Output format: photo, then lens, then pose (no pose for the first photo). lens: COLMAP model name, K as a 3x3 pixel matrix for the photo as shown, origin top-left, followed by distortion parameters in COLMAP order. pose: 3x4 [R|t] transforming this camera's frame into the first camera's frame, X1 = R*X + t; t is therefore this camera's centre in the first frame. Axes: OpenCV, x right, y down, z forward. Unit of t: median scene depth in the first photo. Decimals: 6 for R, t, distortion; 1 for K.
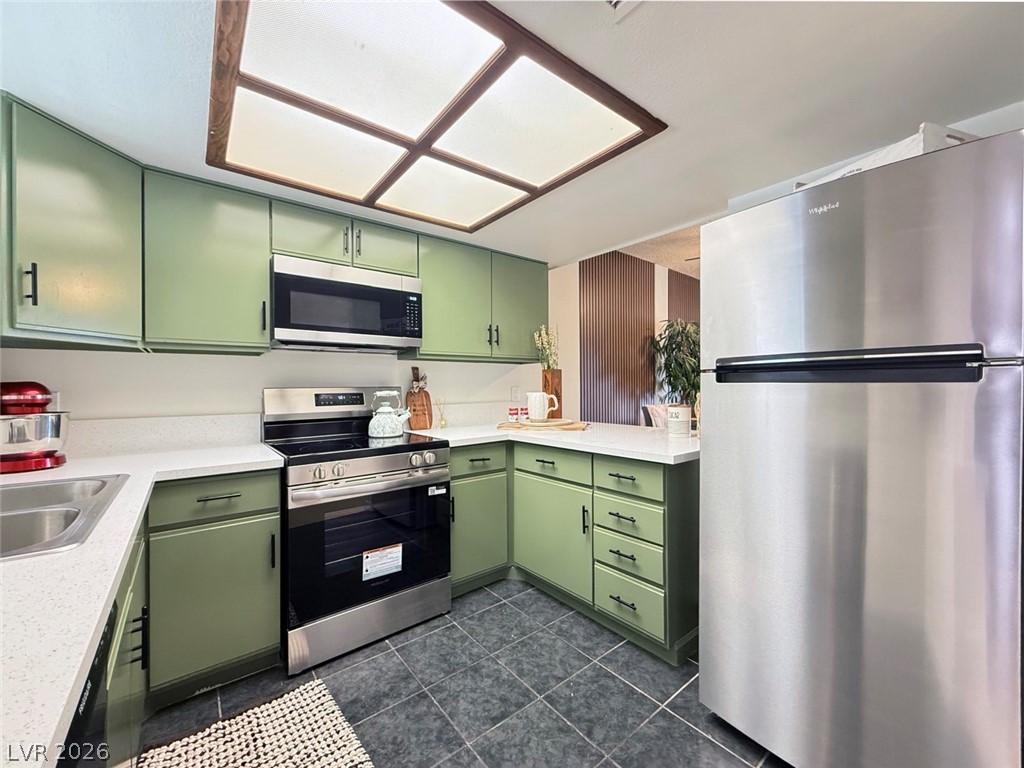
lens RADIAL K [[407.8, 0, 494.9], [0, 407.8, 384.4], [0, 0, 1]] dist [0.000445, 0.000027]
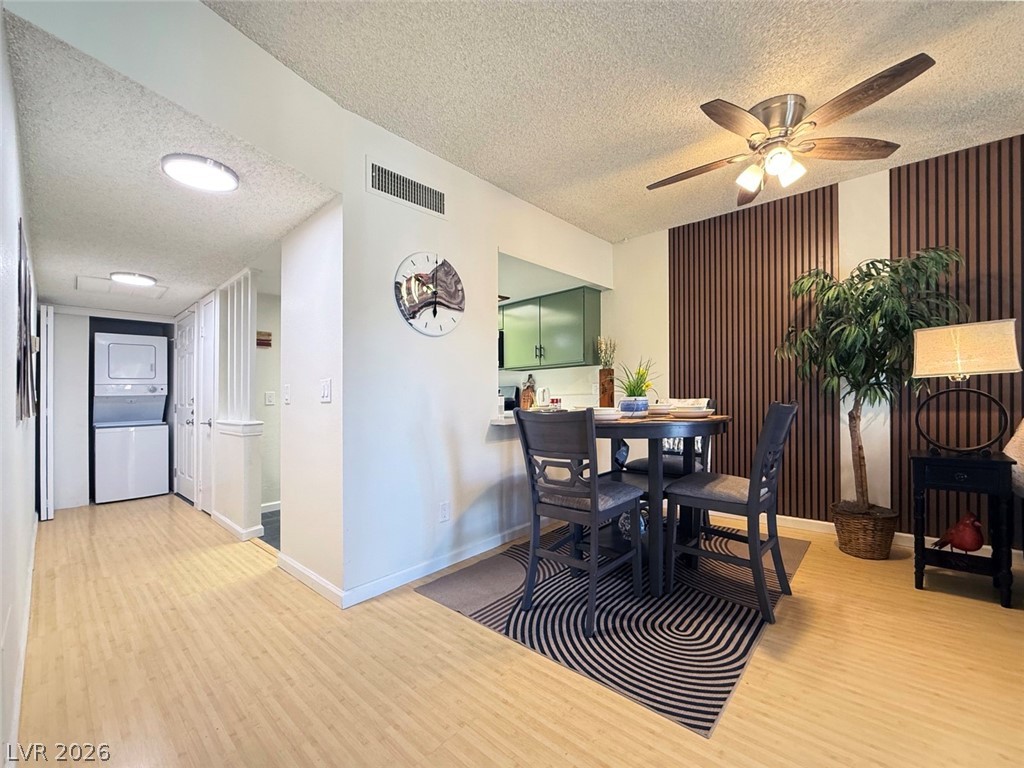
lens RADIAL K [[415.0, 0, 523.0], [0, 415.0, 383.2], [0, 0, 1]] dist [-0.000117, -0.000071]
pose [[0.197659, -0.026203, -0.979921, 2.171958], [0.027807, 0.999390, -0.021114, 0.044650], [0.979876, -0.023075, 0.198267, 0.881038]]
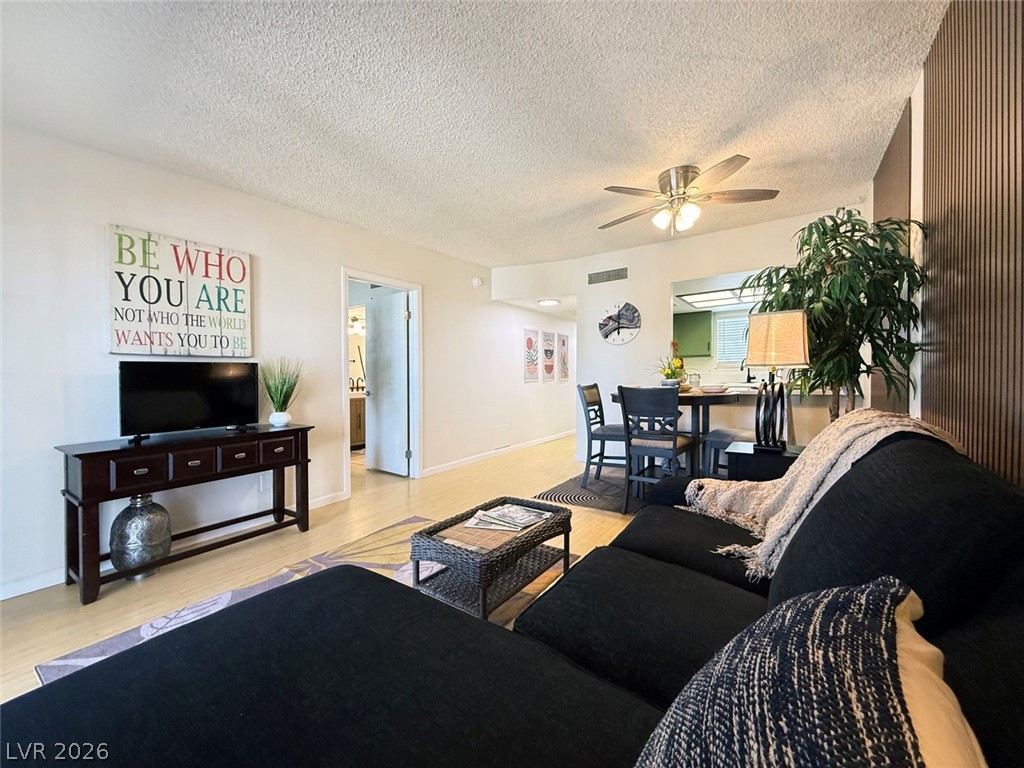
lens RADIAL K [[415.0, 0, 523.0], [0, 415.0, 383.2], [0, 0, 1]] dist [-0.000117, -0.000071]
pose [[-0.942182, 0.028264, -0.333906, 2.249754], [0.026163, 0.999599, 0.010788, 0.052144], [0.334077, 0.001428, -0.942545, 2.964353]]
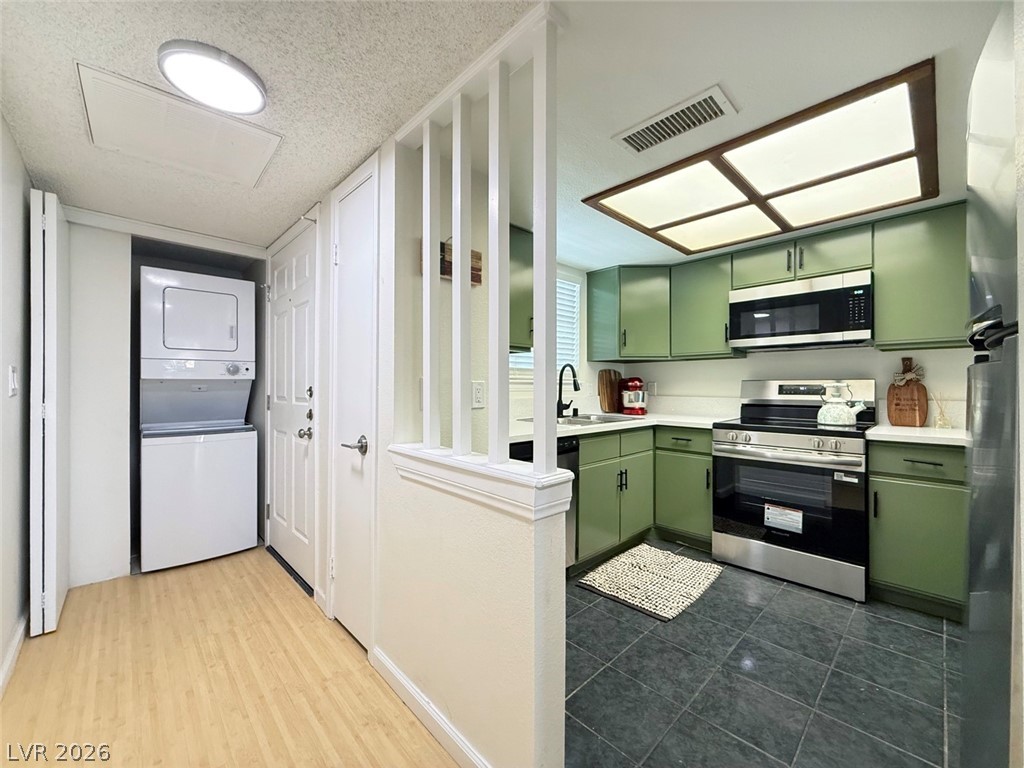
lens RADIAL K [[415.0, 0, 523.0], [0, 415.0, 383.2], [0, 0, 1]] dist [-0.000117, -0.000071]
pose [[0.115759, 0.003350, -0.993272, 0.891171], [0.001978, 0.999992, 0.003603, 0.013610], [0.993275, -0.002382, 0.115752, 0.059638]]
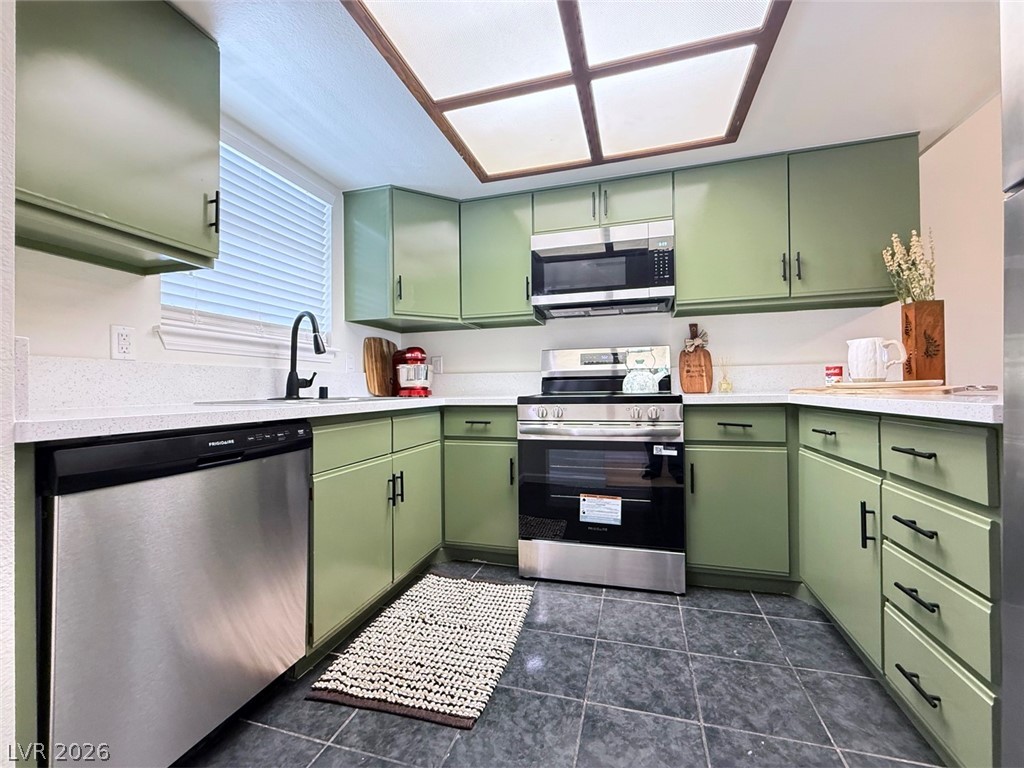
lens RADIAL K [[402.9, 0, 529.4], [0, 402.9, 385.6], [0, 0, 1]] dist [-0.001753, -0.000018]
pose [[0.605826, -0.004756, -0.795583, 0.408699], [0.009408, 0.999955, 0.001186, 0.125201], [0.795542, -0.008203, 0.605843, 0.258854]]
